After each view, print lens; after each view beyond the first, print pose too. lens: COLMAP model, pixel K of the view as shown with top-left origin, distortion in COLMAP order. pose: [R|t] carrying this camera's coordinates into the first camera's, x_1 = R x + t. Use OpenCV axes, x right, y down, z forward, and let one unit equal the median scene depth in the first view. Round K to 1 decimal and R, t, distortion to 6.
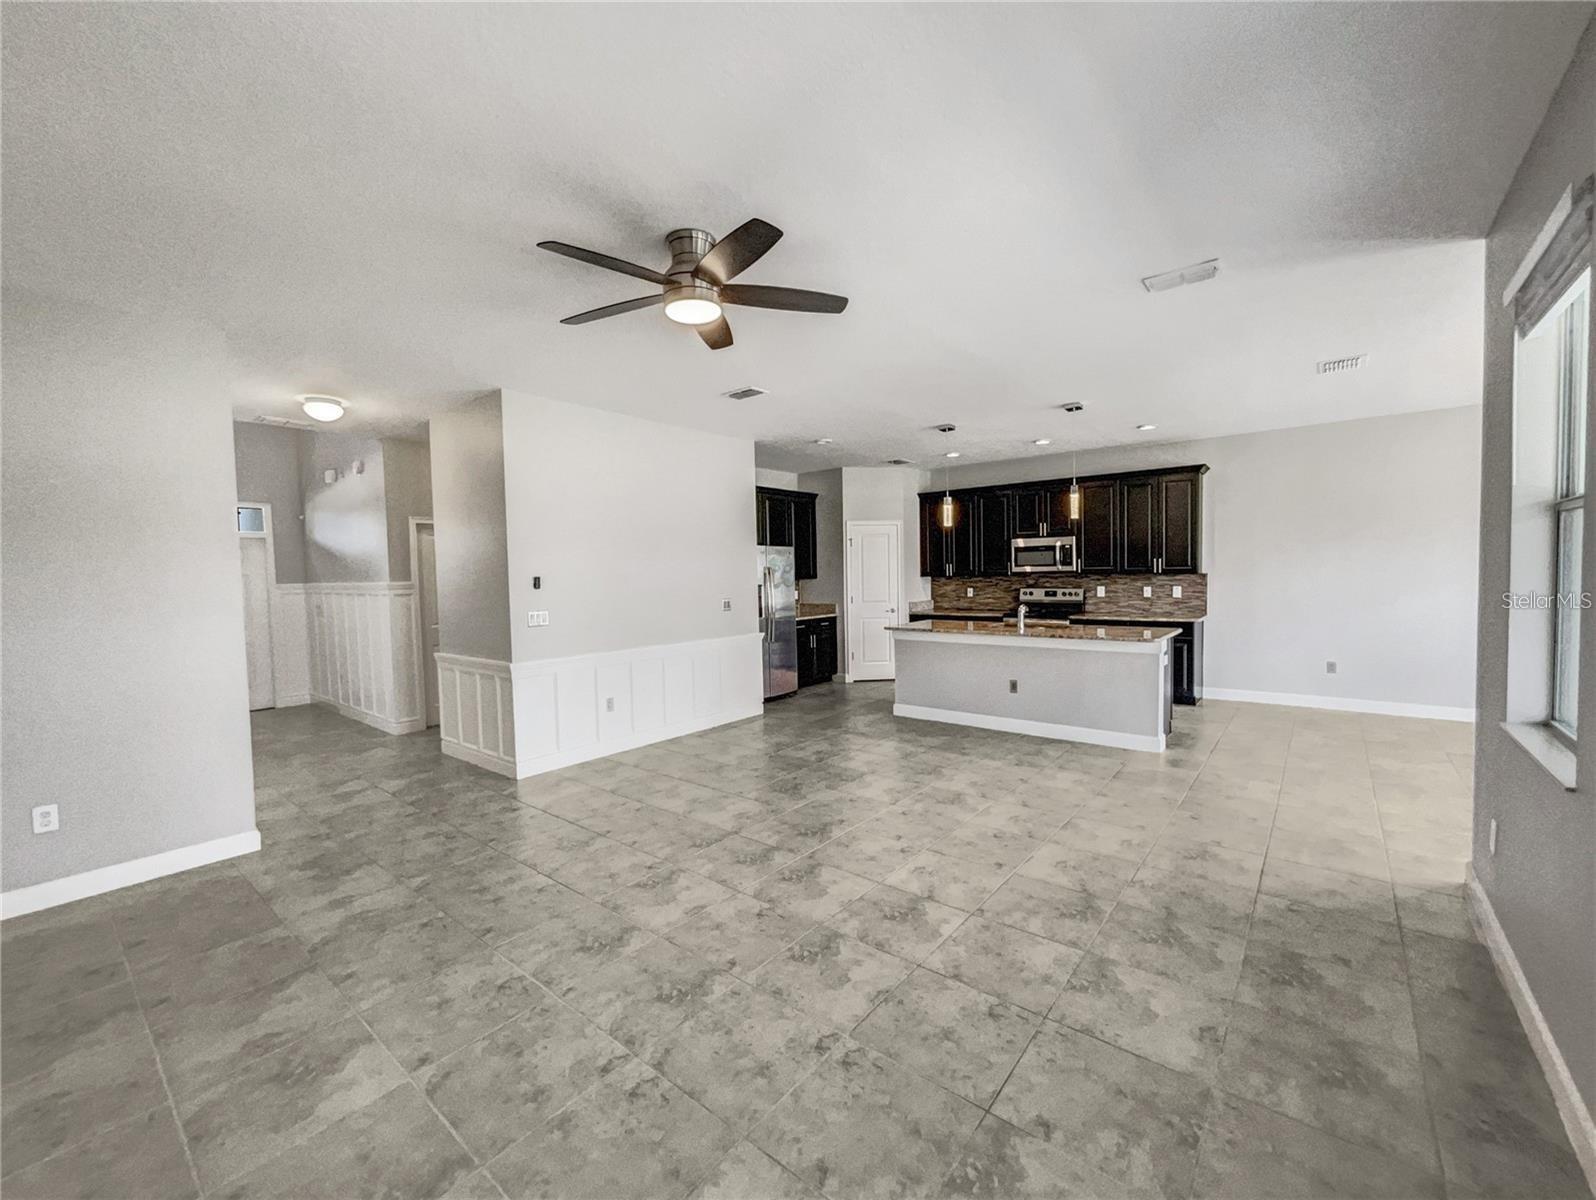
lens RADIAL K [[724.1, 0, 778.8], [0, 724.1, 601.8], [0, 0, 1]] dist [-0.004305, 0.000630]
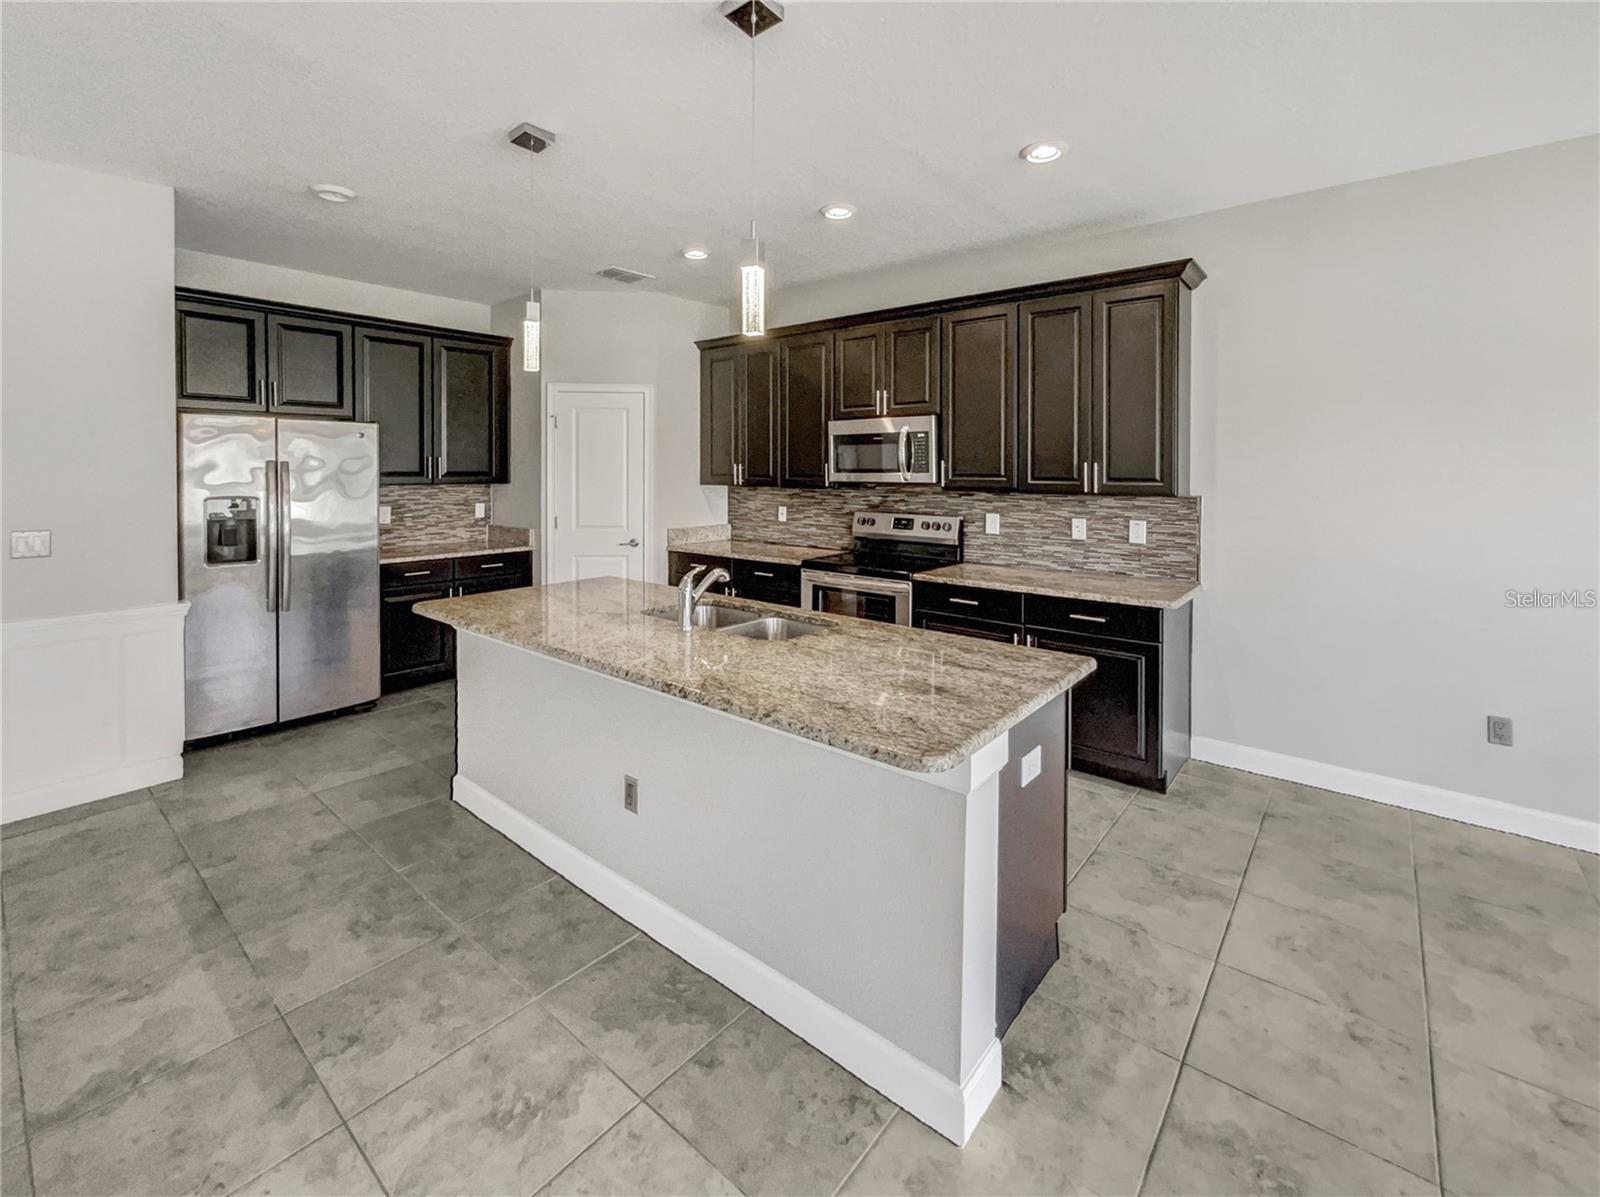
lens RADIAL K [[673.9, 0, 781.7], [0, 673.9, 469.6], [0, 0, 1]] dist [0.002553, -0.000132]
pose [[0.997044, 0.025582, -0.072452, 0.336197], [-0.028409, 0.998864, -0.038260, -0.031095], [0.071391, 0.040205, 0.996638, 0.516536]]
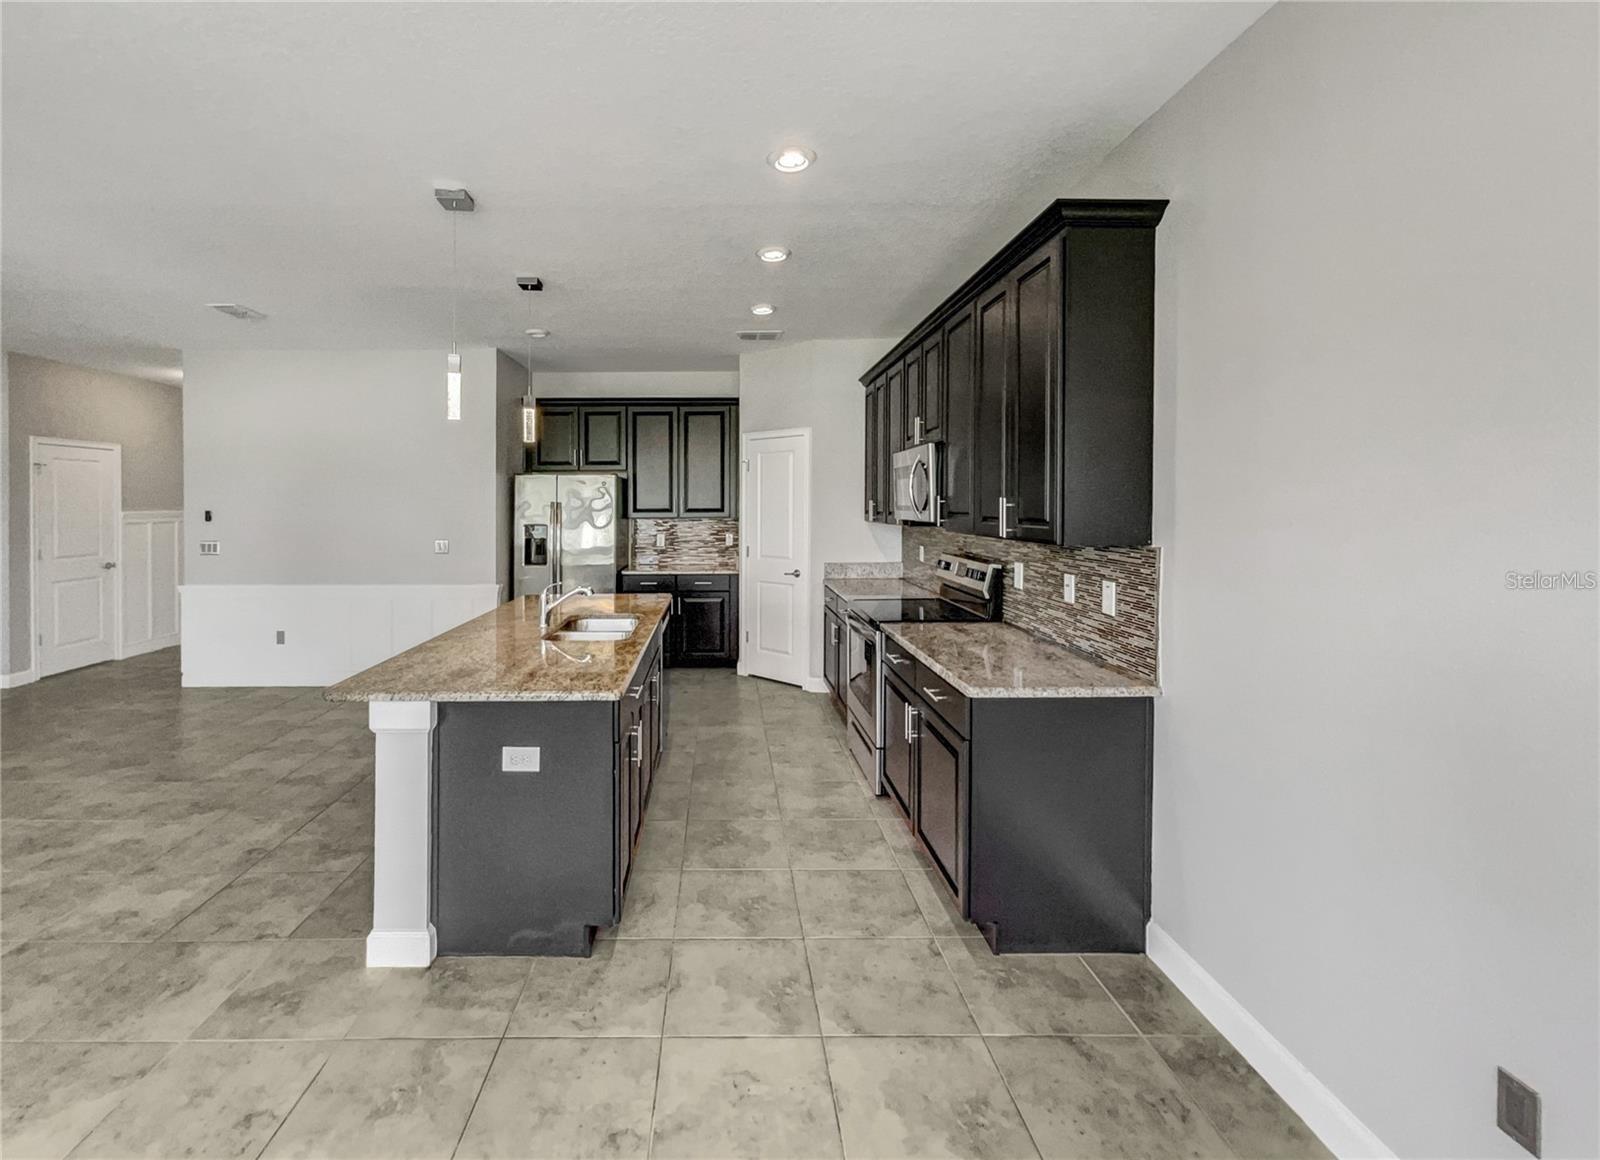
lens RADIAL K [[742.1, 0, 767.6], [0, 742.1, 495.6], [0, 0, 1]] dist [0.003552, 0.000300]
pose [[0.586929, 0.011387, -0.809558, 0.720368], [-0.038979, 0.999139, -0.014205, -0.048846], [0.808700, 0.039893, 0.586867, 0.659312]]
